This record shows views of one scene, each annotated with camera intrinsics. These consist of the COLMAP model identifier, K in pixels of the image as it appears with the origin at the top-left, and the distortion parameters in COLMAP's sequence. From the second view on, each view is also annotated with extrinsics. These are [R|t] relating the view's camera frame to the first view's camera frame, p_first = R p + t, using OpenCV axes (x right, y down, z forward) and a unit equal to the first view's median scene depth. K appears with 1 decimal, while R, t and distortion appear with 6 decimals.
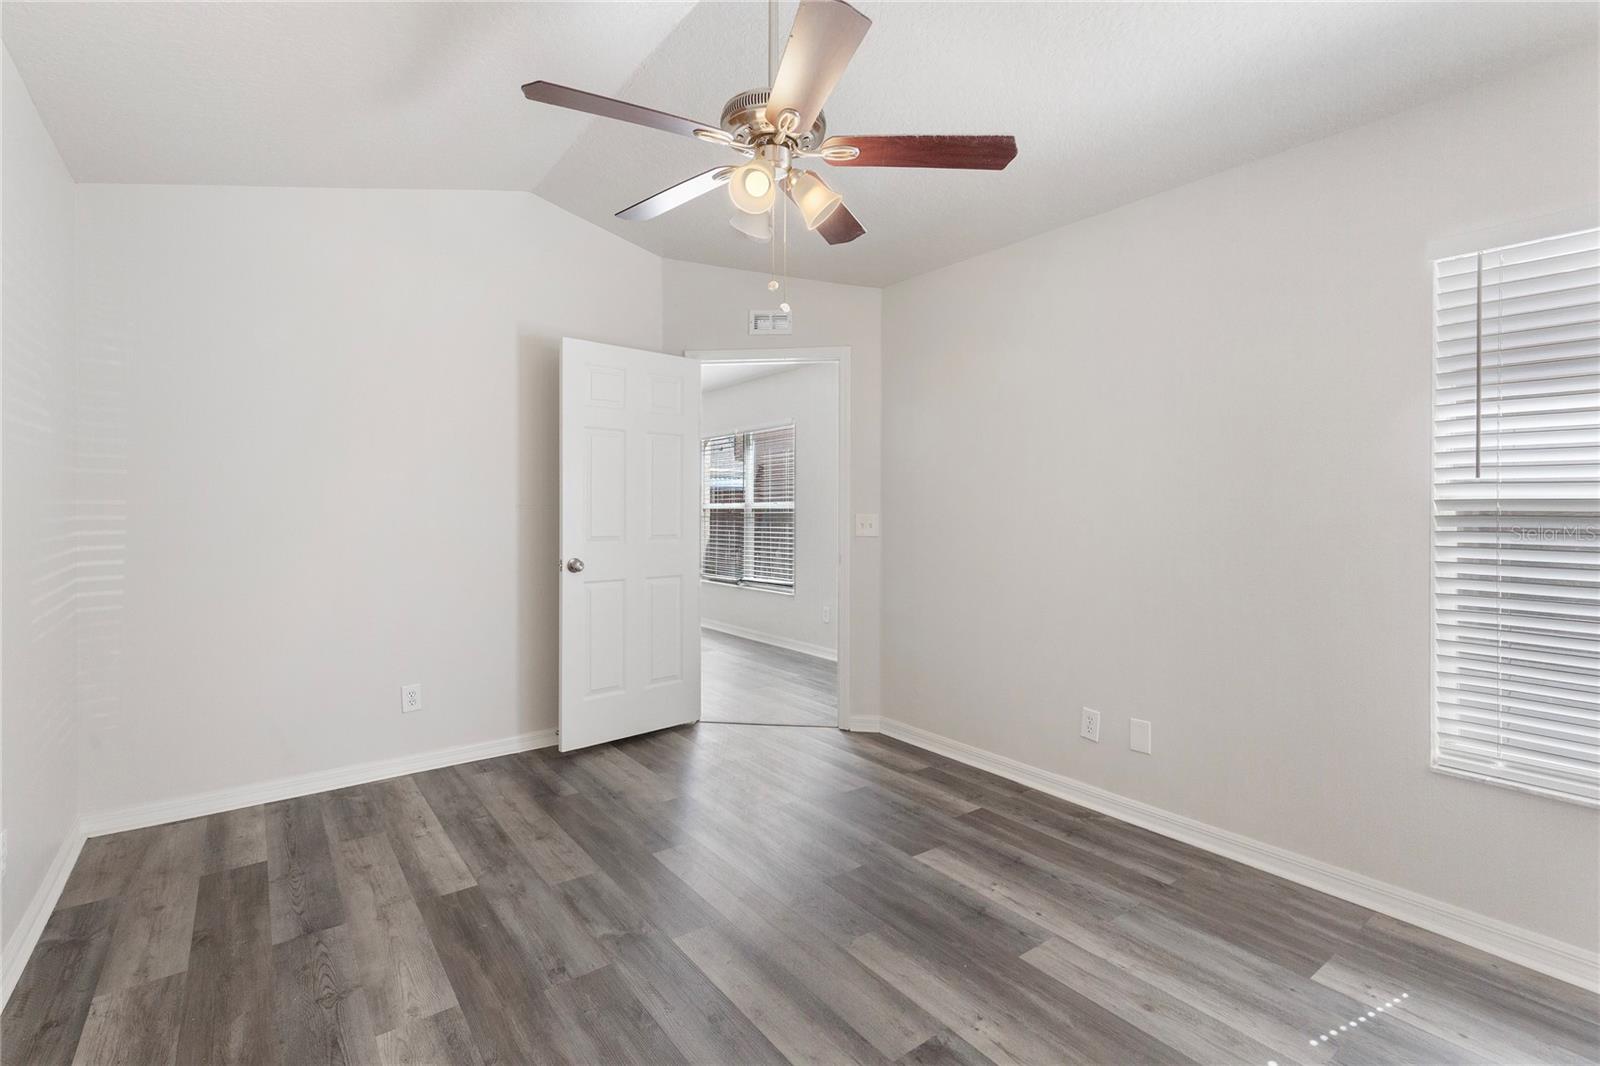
lens RADIAL K [[737.9, 0, 795.2], [0, 737.9, 519.6], [0, 0, 1]] dist [0.011438, -0.000380]
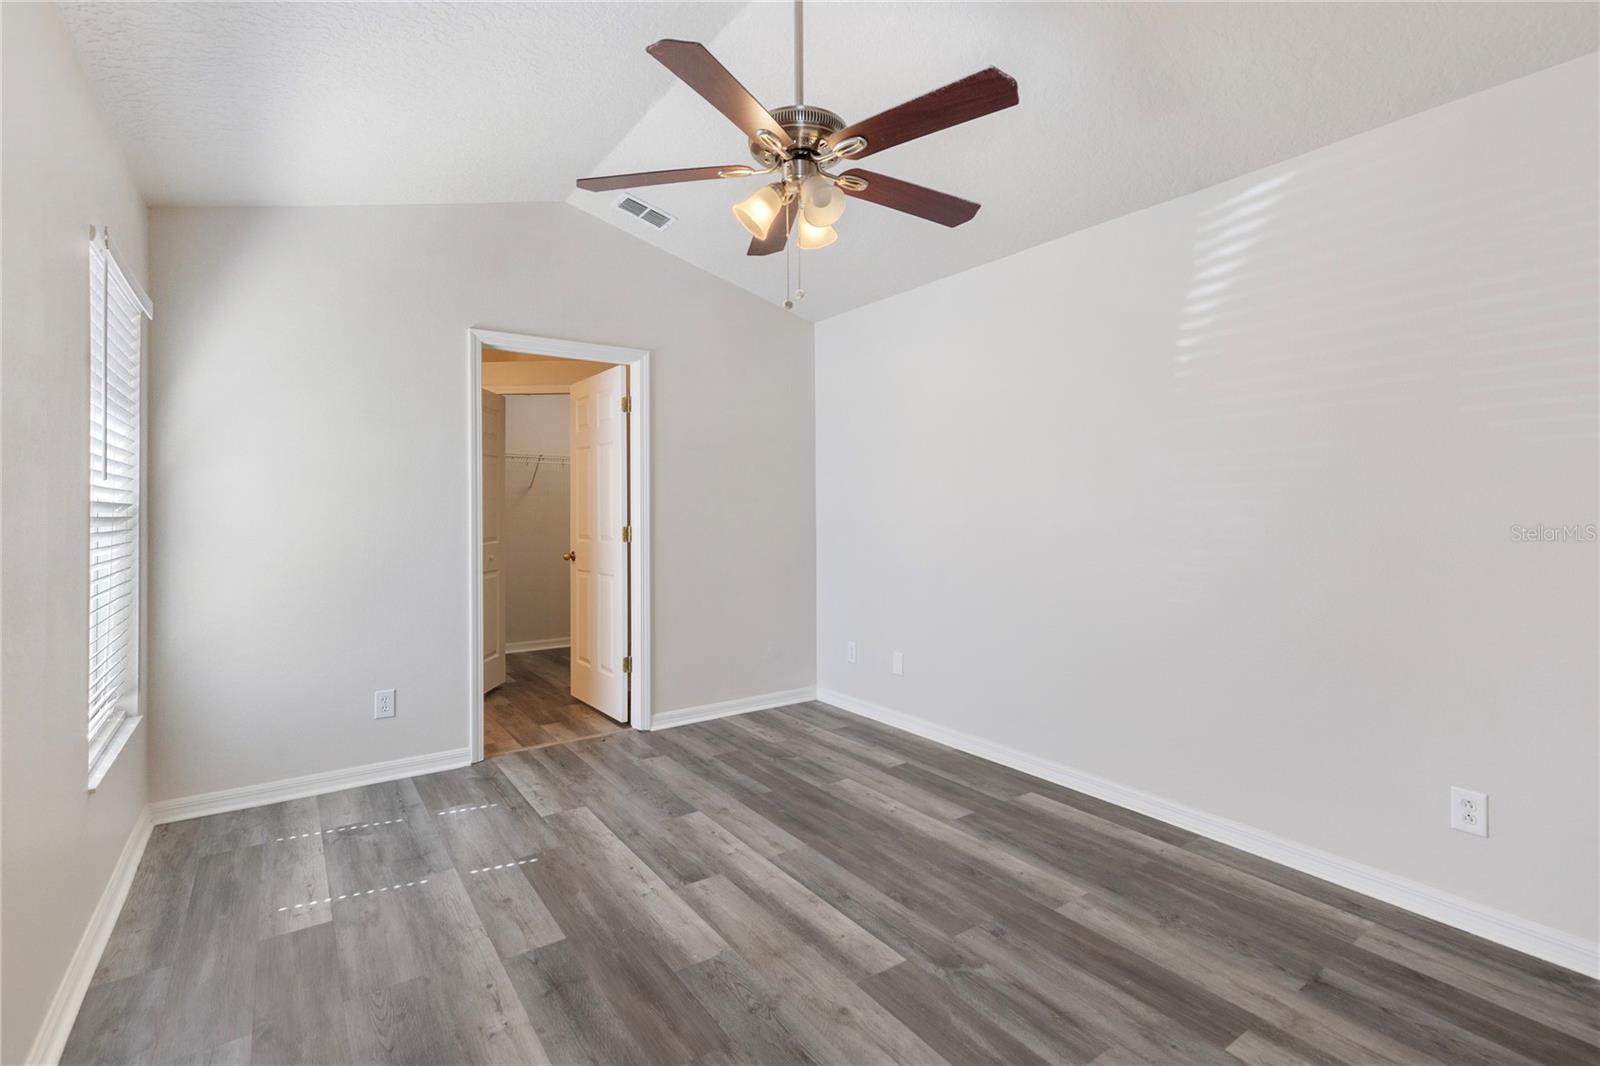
lens RADIAL K [[737.9, 0, 795.2], [0, 737.9, 519.6], [0, 0, 1]] dist [0.011438, -0.000380]
pose [[-0.999501, 0.002022, 0.031530, -0.057177], [0.002919, 0.999591, 0.028435, -0.031306], [-0.031460, 0.028513, -0.999098, 2.046569]]
